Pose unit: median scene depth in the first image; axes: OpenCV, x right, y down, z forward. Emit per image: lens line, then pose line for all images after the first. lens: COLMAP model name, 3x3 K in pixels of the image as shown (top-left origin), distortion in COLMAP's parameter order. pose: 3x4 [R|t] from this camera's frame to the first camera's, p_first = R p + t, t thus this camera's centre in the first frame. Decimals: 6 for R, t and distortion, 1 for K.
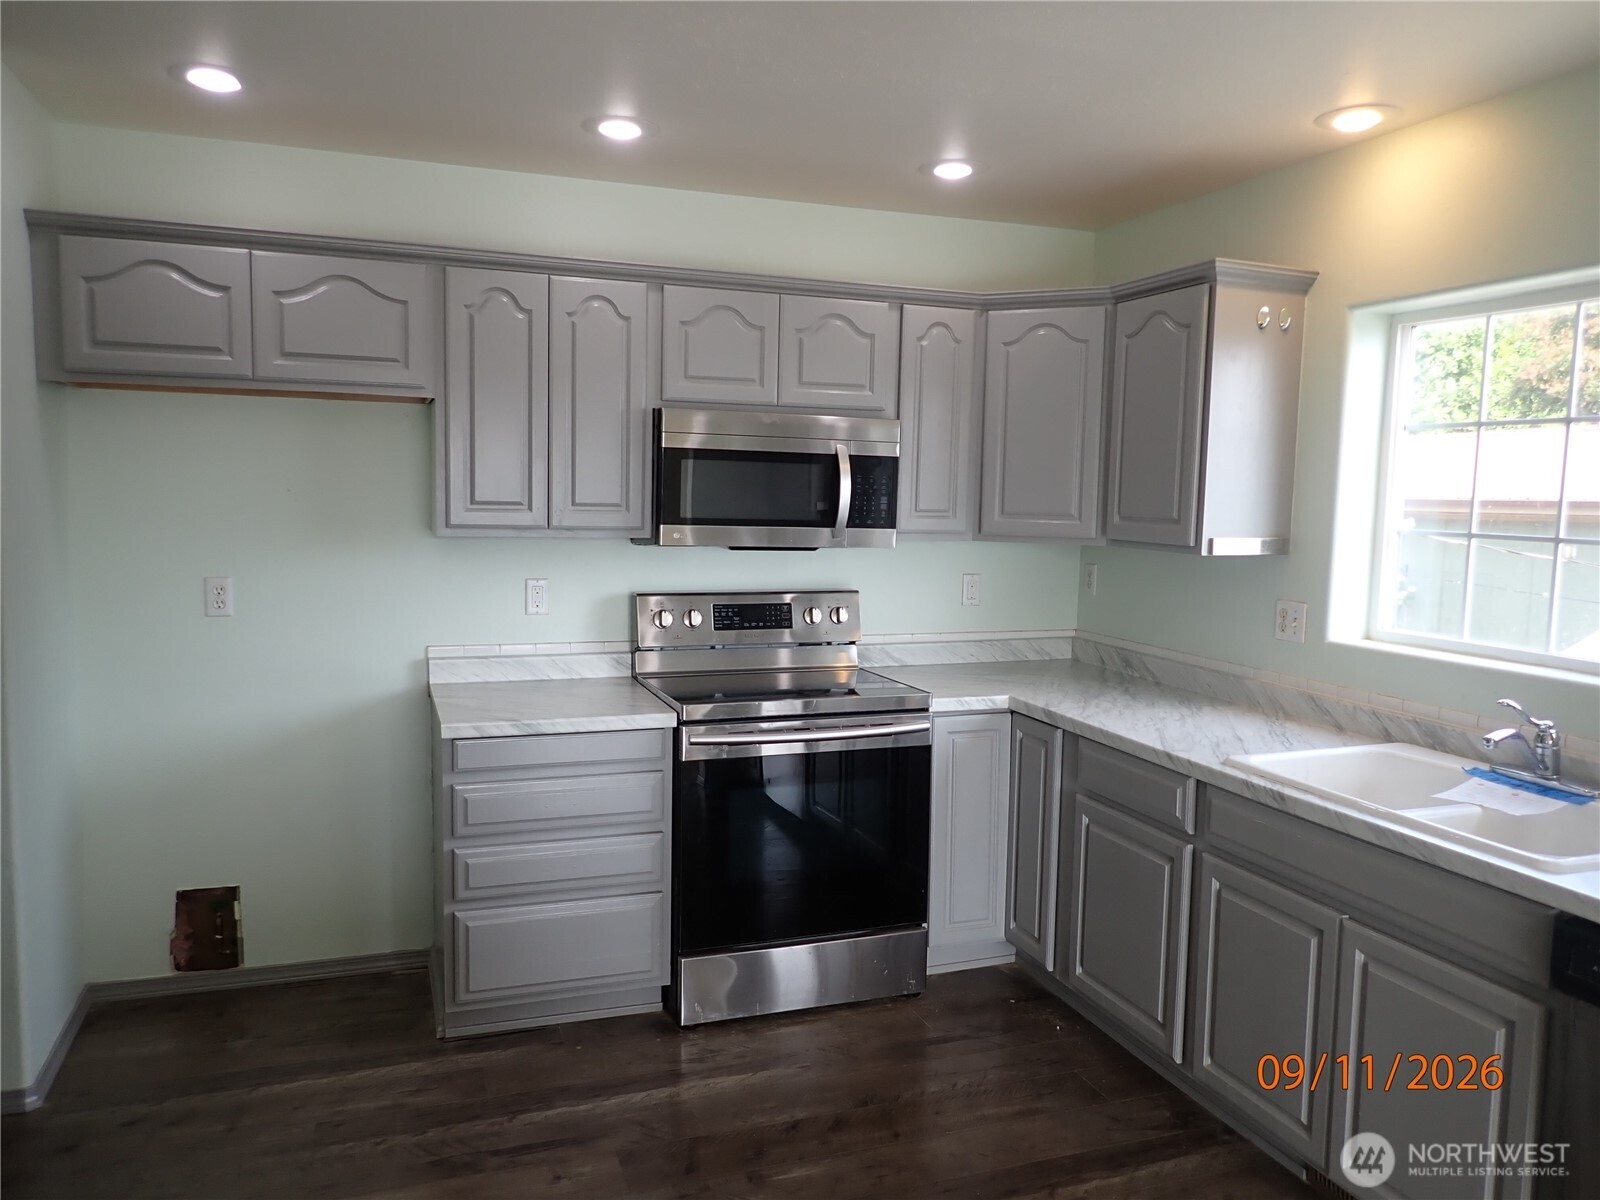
lens RADIAL K [[1172.3, 0, 801.1], [0, 1172.3, 601.1], [0, 0, 1]] dist [0.002410, -0.004910]
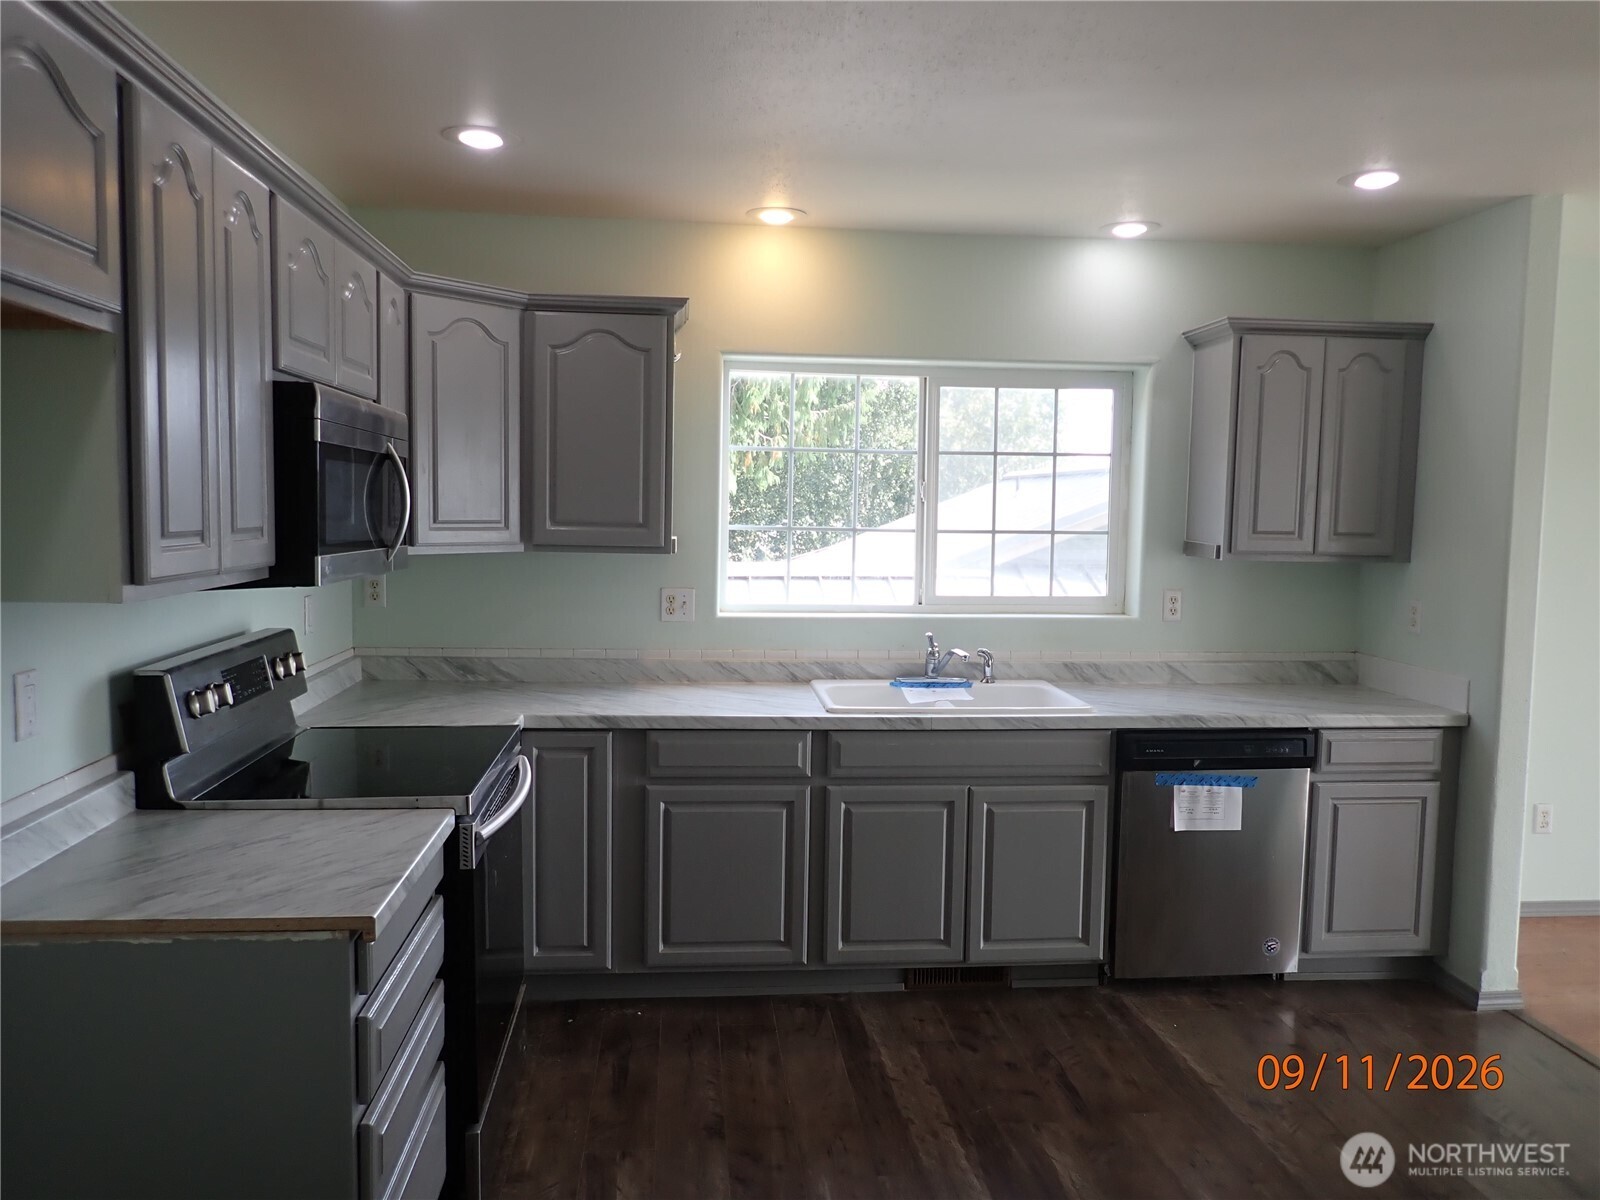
lens RADIAL K [[1172.3, 0, 802.5], [0, 1172.3, 603.6], [0, 0, 1]] dist [0.002410, -0.004910]
pose [[0.248590, -0.097037, 0.963736, -0.765464], [0.080271, 0.993610, 0.079340, -0.074793], [-0.965277, 0.057637, 0.254791, 0.612388]]
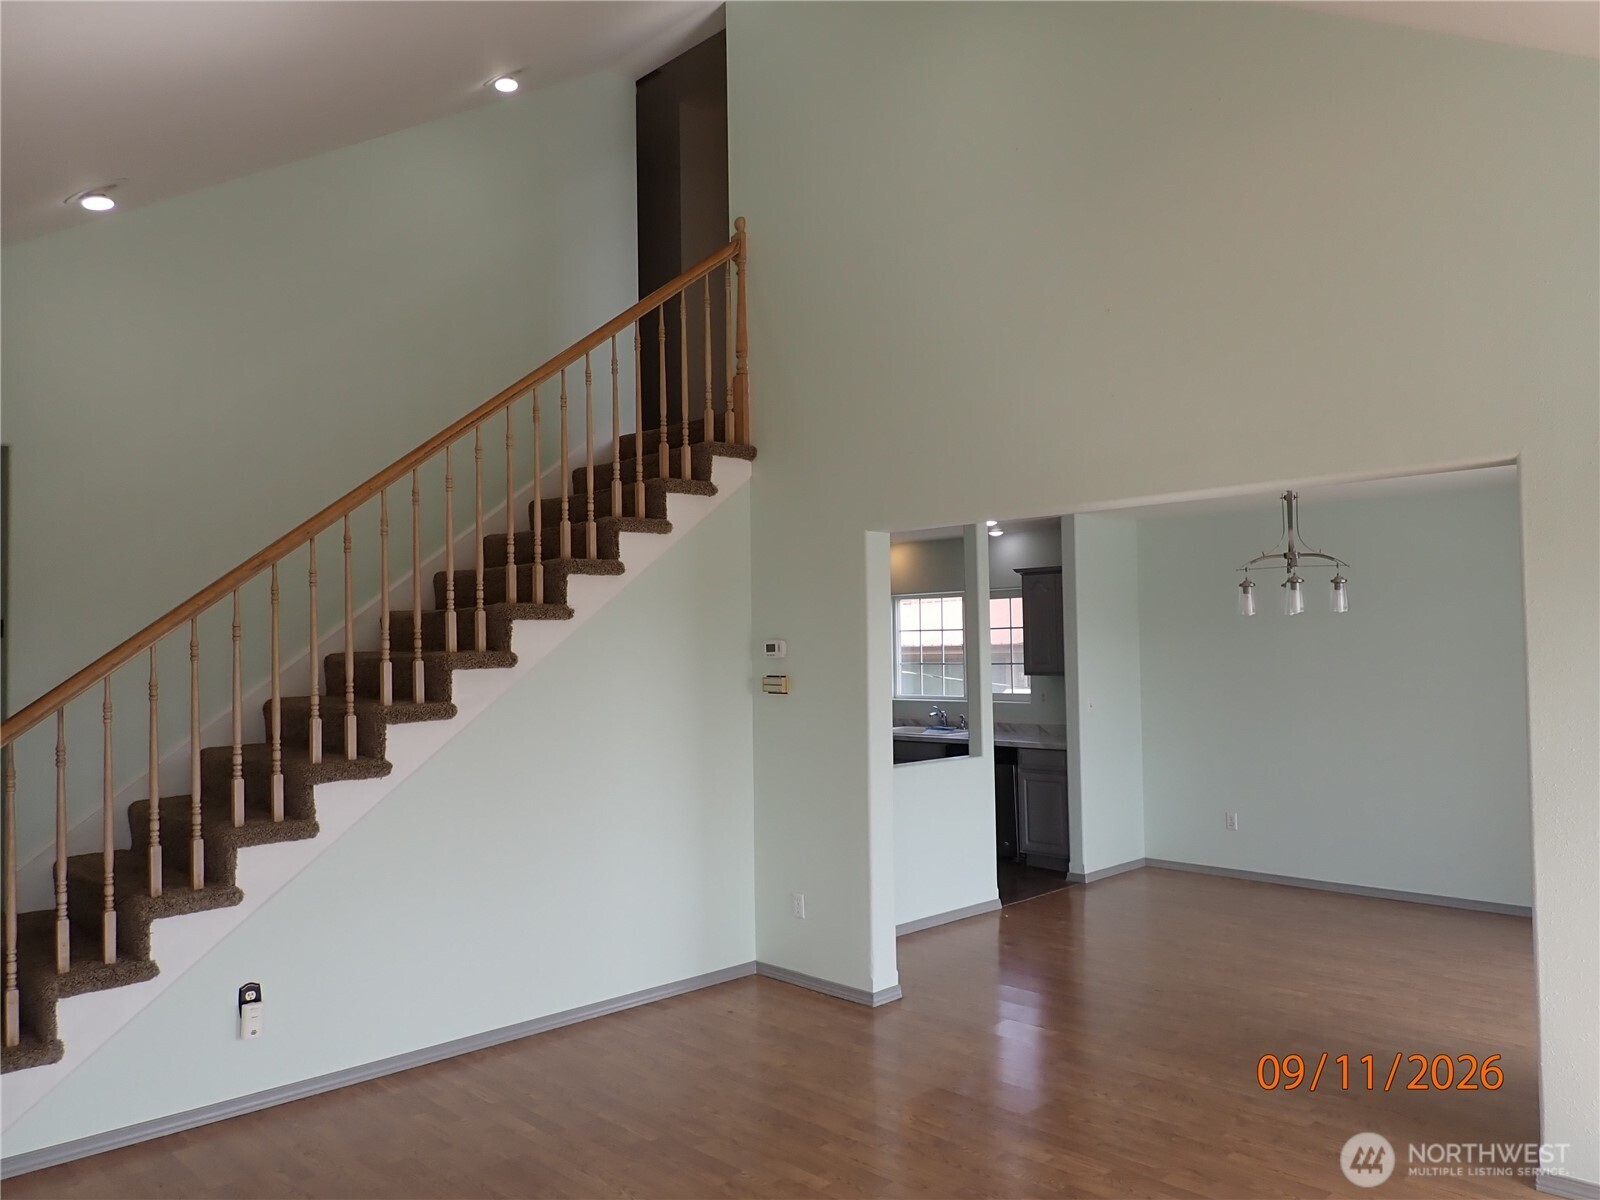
lens RADIAL K [[1172.3, 0, 794.5], [0, 1172.3, 605.4], [0, 0, 1]] dist [0.002410, -0.004910]
pose [[0.912730, -0.023862, 0.407865, -1.080512], [0.074395, 0.991310, -0.108487, 0.110597], [-0.401732, 0.129363, 0.906574, -1.843799]]
